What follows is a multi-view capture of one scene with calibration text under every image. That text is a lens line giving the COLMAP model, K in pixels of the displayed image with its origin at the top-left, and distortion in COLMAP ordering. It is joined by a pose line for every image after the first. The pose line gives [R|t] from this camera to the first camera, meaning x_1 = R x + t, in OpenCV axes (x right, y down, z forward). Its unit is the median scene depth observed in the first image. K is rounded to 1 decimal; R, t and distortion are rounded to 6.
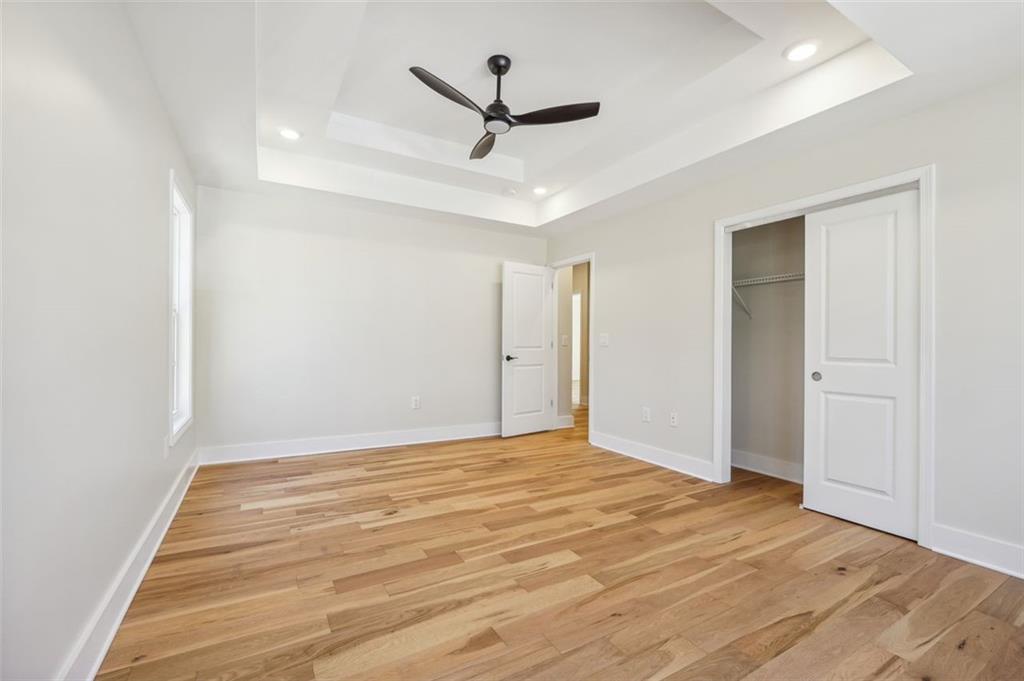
lens RADIAL K [[443.0, 0, 508.1], [0, 443.0, 356.0], [0, 0, 1]] dist [-0.007928, 0.000285]
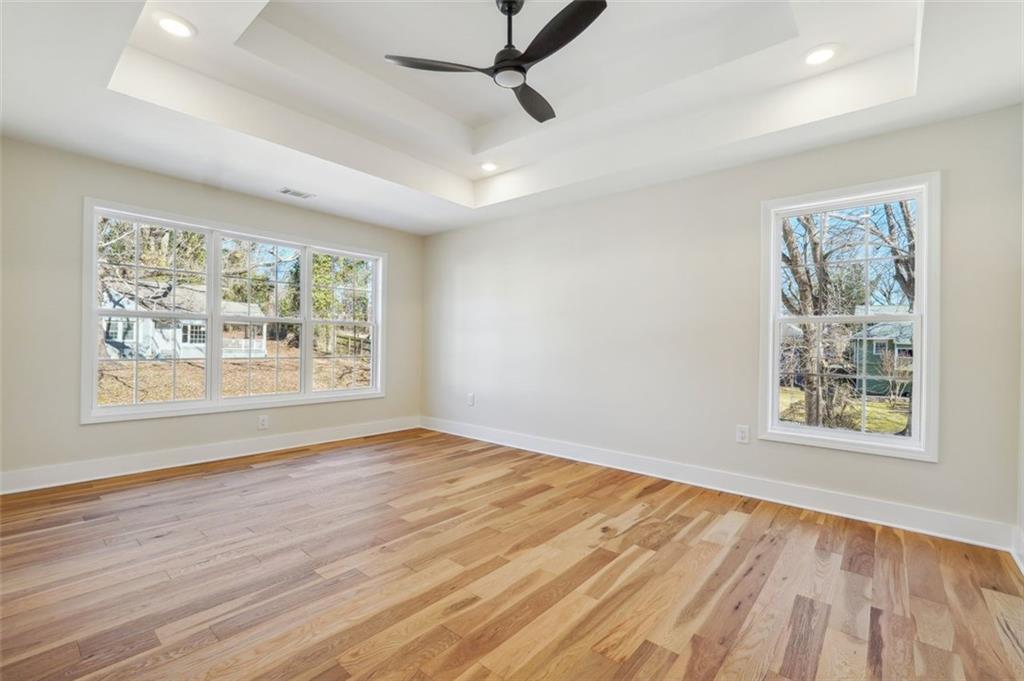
lens RADIAL K [[443.0, 0, 508.1], [0, 443.0, 356.0], [0, 0, 1]] dist [-0.007928, 0.000285]
pose [[-0.945598, -0.020864, -0.324667, 0.233109], [-0.035945, 0.998532, 0.040521, -0.034824], [0.323345, 0.049987, -0.944960, 1.796252]]
